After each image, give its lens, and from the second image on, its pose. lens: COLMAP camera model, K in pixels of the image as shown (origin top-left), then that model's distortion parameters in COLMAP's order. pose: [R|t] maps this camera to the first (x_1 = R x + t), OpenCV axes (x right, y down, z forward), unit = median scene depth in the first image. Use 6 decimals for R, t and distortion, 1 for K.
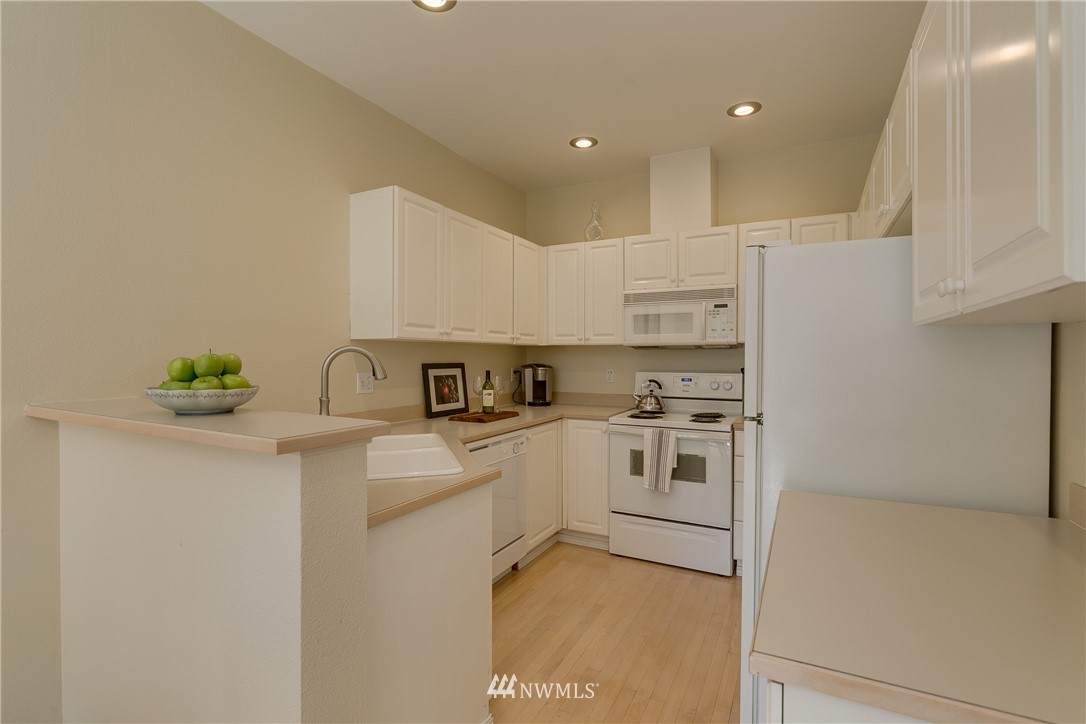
lens RADIAL K [[496.3, 0, 542.0], [0, 496.3, 358.7], [0, 0, 1]] dist [-0.006544, -0.000036]
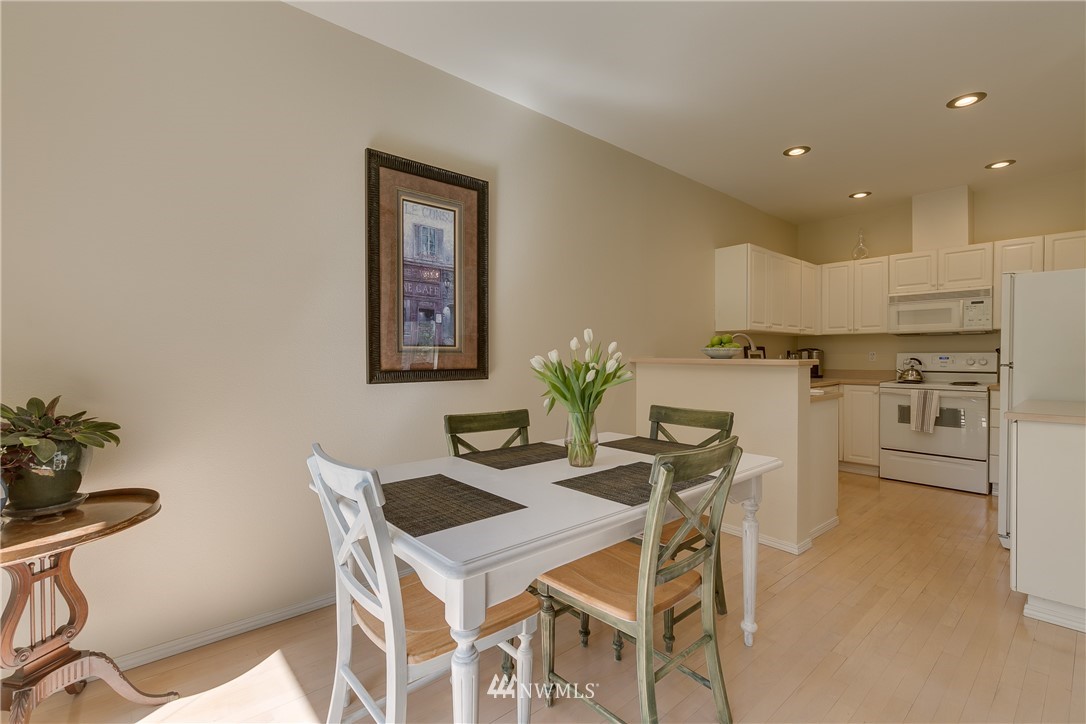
lens RADIAL K [[488.1, 0, 539.7], [0, 488.1, 360.2], [0, 0, 1]] dist [0.000200, 0.001035]
pose [[0.934582, 0.000185, -0.355748, -0.283886], [0.001134, 0.999993, 0.003498, 0.045826], [0.355746, -0.003673, 0.934575, -0.679079]]
